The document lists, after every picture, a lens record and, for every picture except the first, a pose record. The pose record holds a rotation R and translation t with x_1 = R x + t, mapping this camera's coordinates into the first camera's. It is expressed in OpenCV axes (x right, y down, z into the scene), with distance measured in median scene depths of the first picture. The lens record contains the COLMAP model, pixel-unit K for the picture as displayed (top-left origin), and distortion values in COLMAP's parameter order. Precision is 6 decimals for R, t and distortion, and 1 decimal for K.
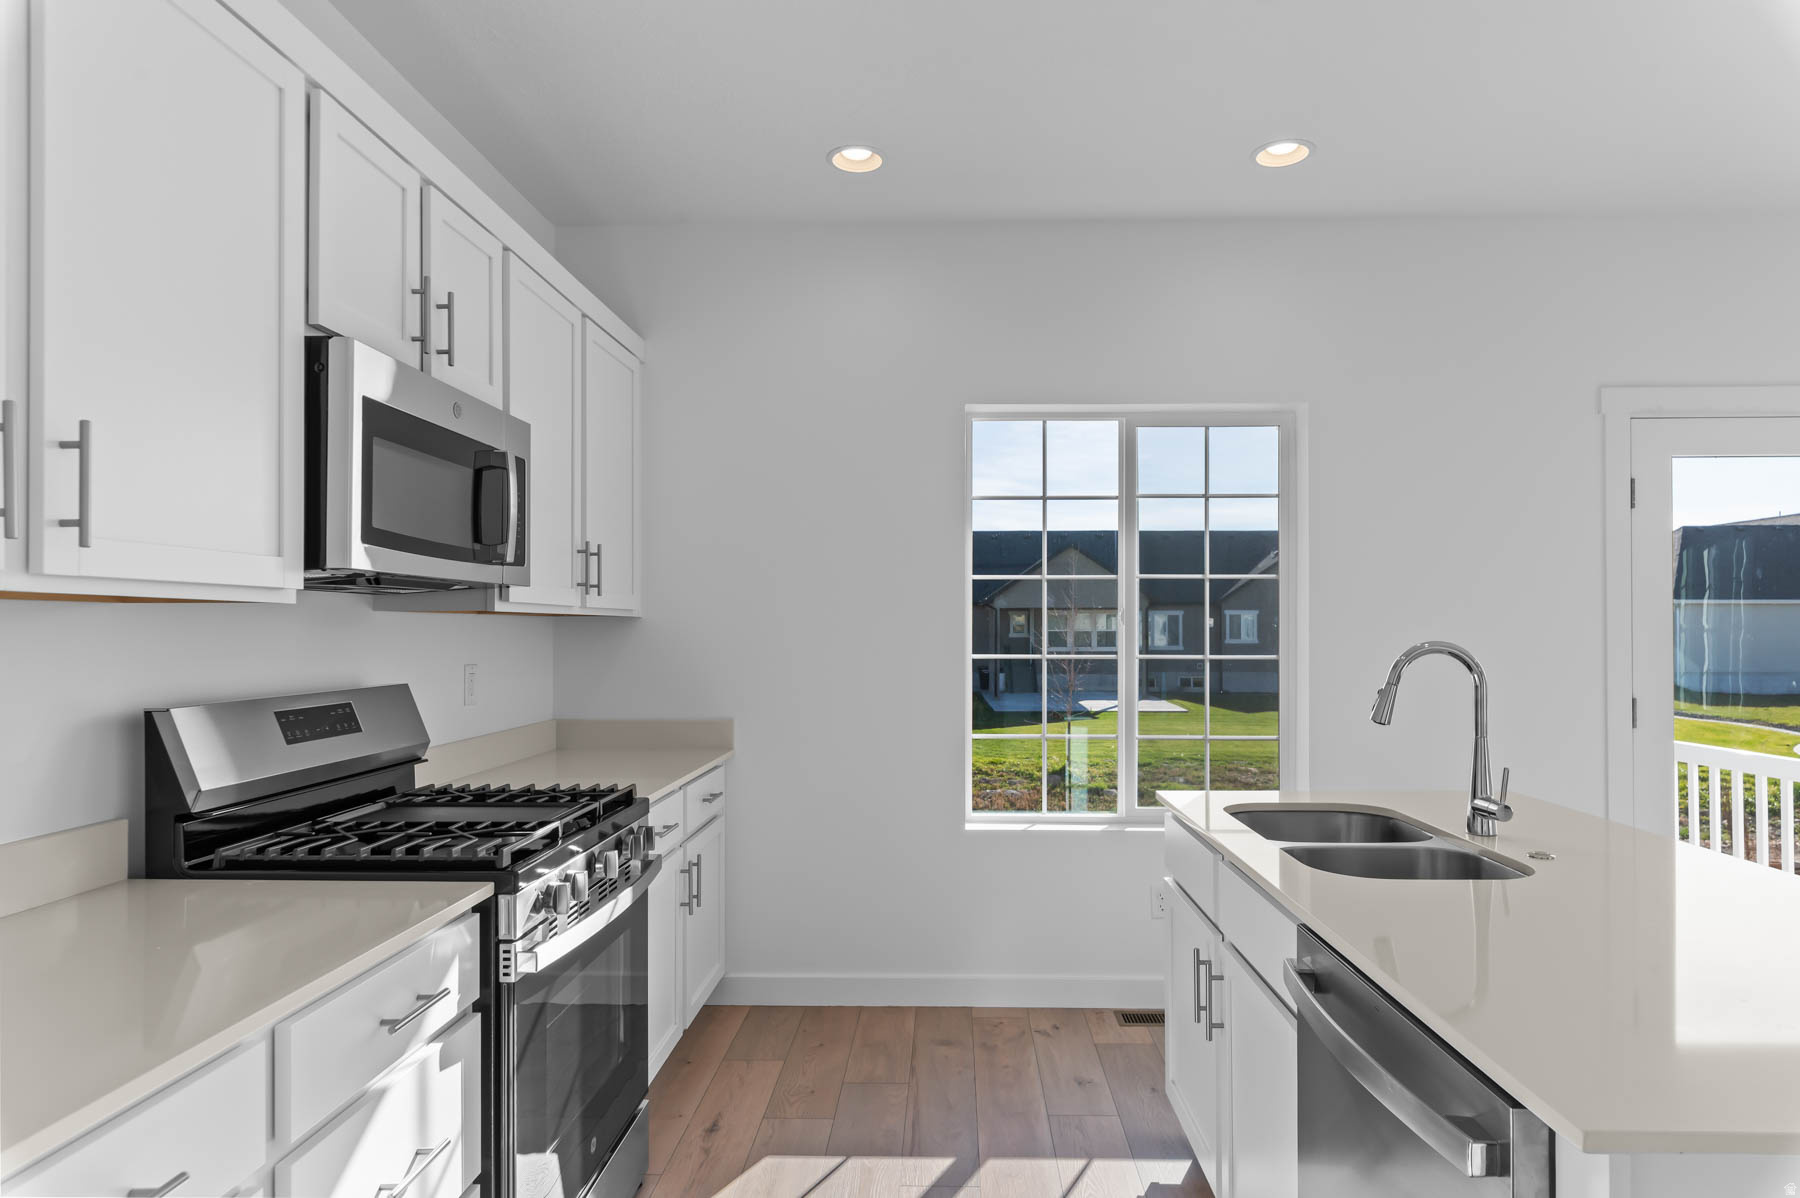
lens RADIAL K [[1049.8, 0, 901.7], [0, 1049.8, 609.8], [0, 0, 1]] dist [0.006823, 0.000613]
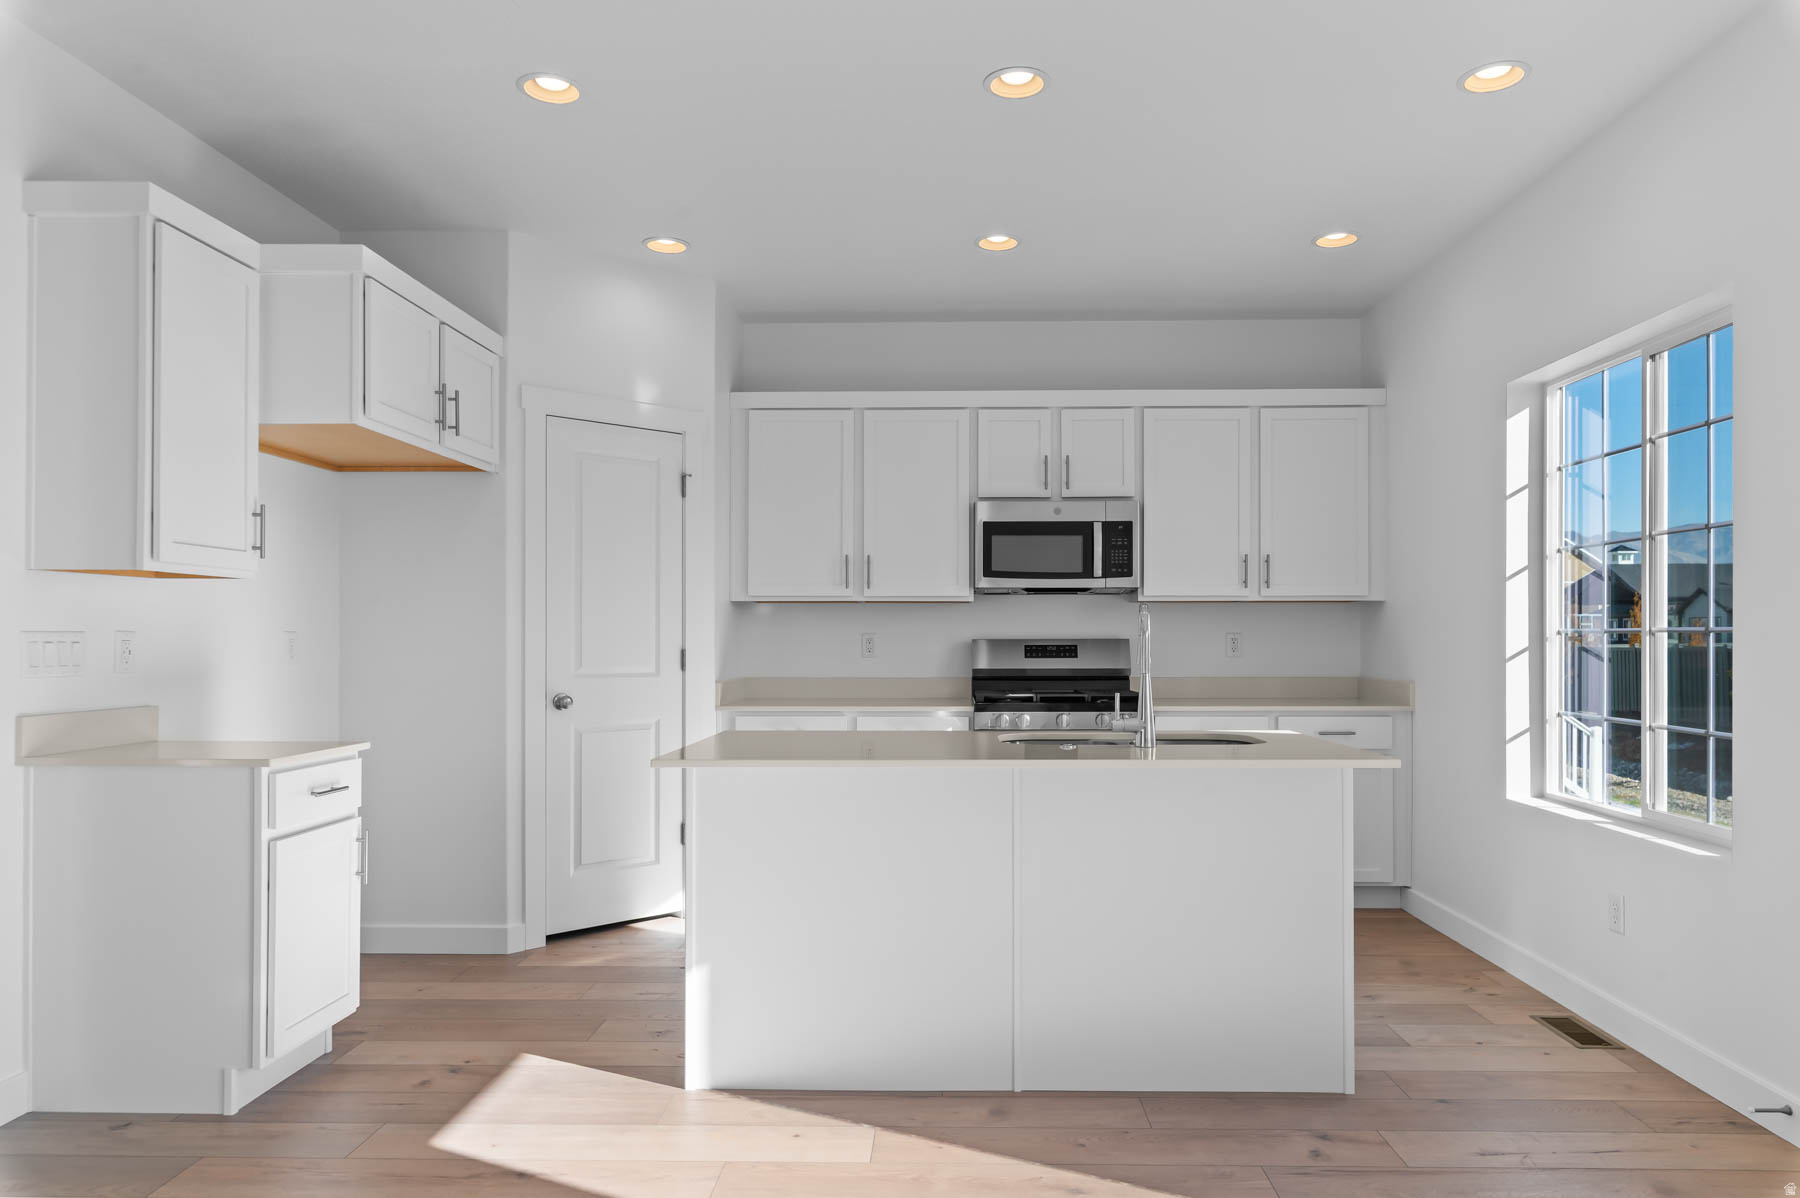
lens RADIAL K [[1207.8, 0, 898.8], [0, 1207.8, 609.8], [0, 0, 1]] dist [-0.002827, 0.000572]
pose [[-0.007670, -0.008298, -0.999936, 1.392864], [0.019695, 0.999770, -0.008448, 0.021005], [0.999777, -0.019759, -0.007505, 0.456650]]
